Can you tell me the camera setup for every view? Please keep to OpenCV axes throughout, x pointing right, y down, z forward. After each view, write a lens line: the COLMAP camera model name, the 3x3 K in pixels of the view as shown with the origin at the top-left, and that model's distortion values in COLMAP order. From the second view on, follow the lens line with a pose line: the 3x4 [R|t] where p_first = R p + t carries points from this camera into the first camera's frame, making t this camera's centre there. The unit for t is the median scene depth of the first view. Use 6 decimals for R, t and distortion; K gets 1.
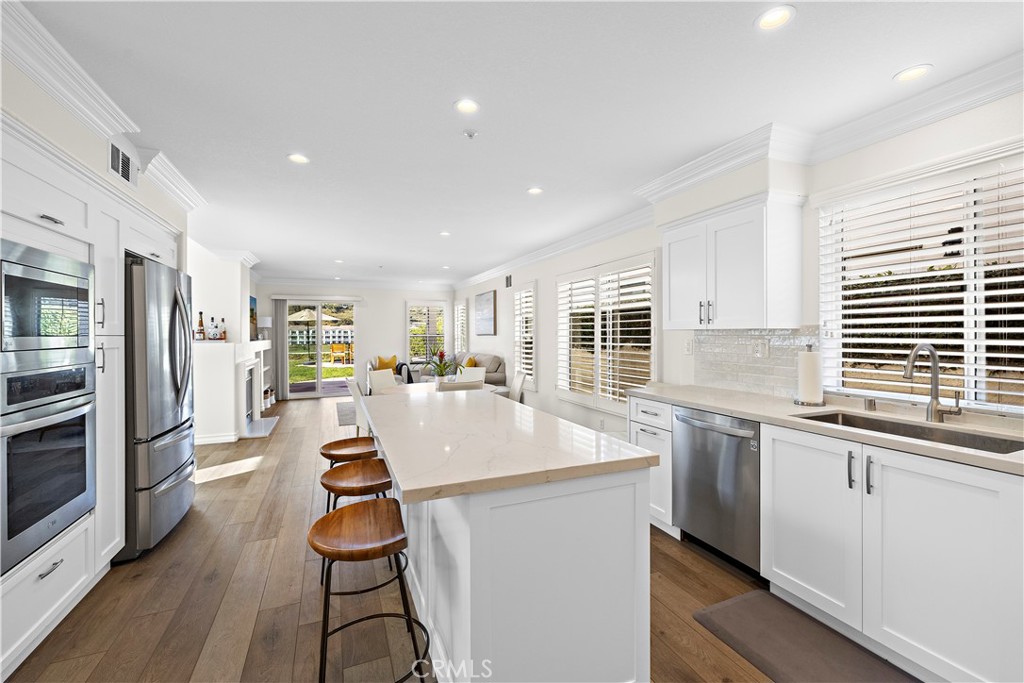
lens RADIAL K [[428.4, 0, 511.8], [0, 428.4, 335.5], [0, 0, 1]] dist [0.000850, 0.000049]
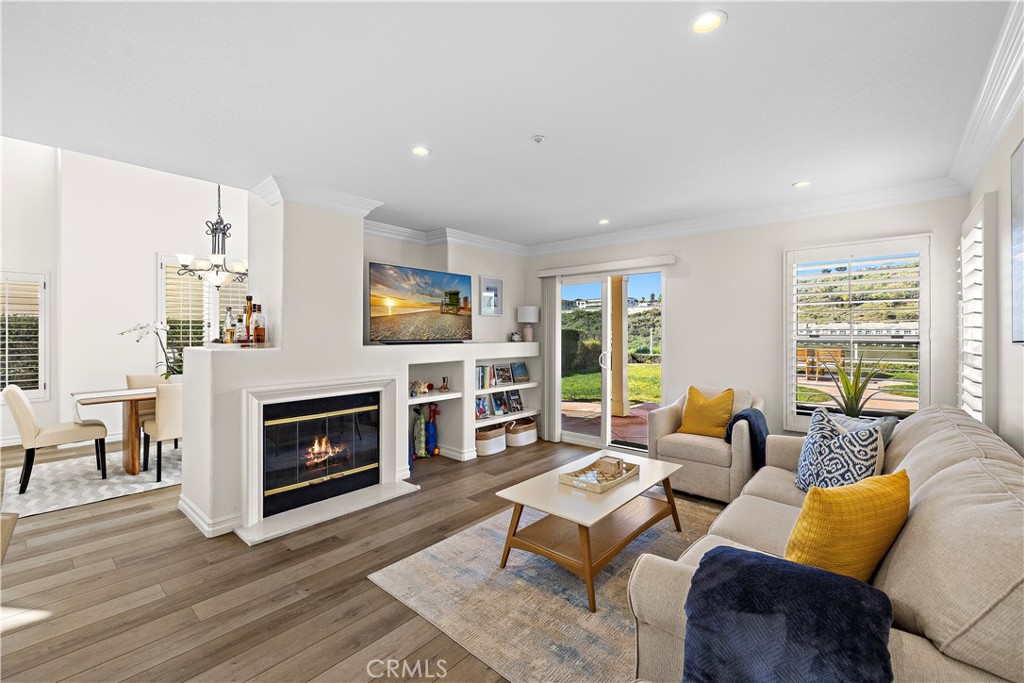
lens RADIAL K [[428.4, 0, 515.3], [0, 428.4, 333.1], [0, 0, 1]] dist [0.000850, 0.000049]
pose [[0.436298, 0.008255, -0.899765, -0.002480], [-0.009380, 0.999945, 0.004625, -0.005609], [0.899754, 0.006422, 0.436351, 0.680270]]
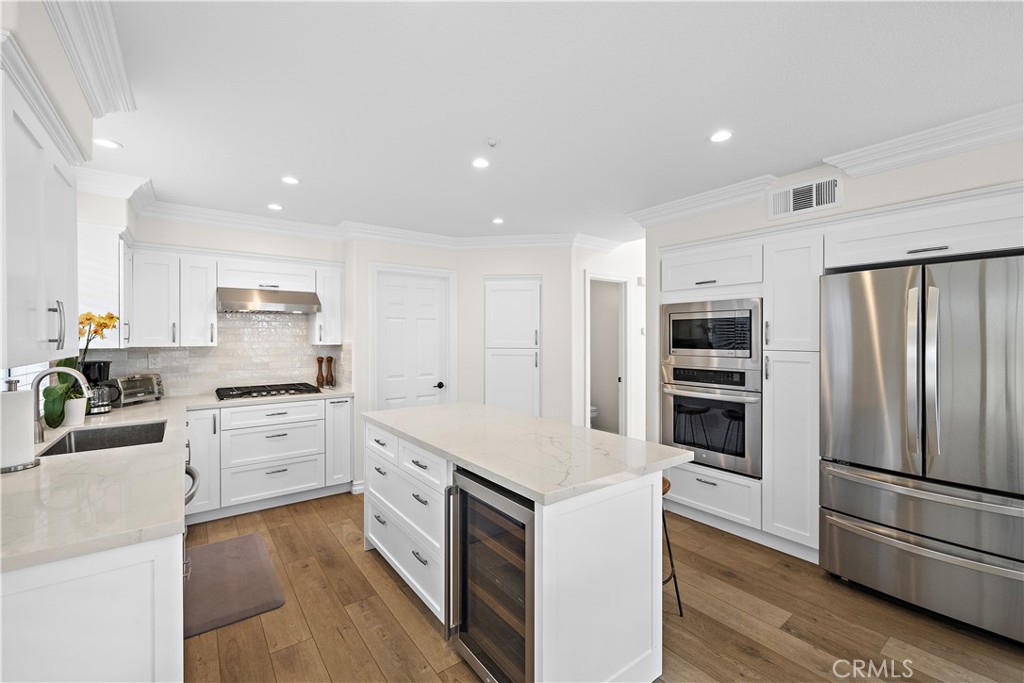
lens RADIAL K [[428.4, 0, 512.0], [0, 428.4, 339.9], [0, 0, 1]] dist [0.000850, 0.000049]
pose [[-0.969926, 0.003447, -0.243374, 0.083226], [0.001113, 0.999952, 0.009727, -0.036396], [0.243396, 0.009163, -0.969884, 1.722361]]
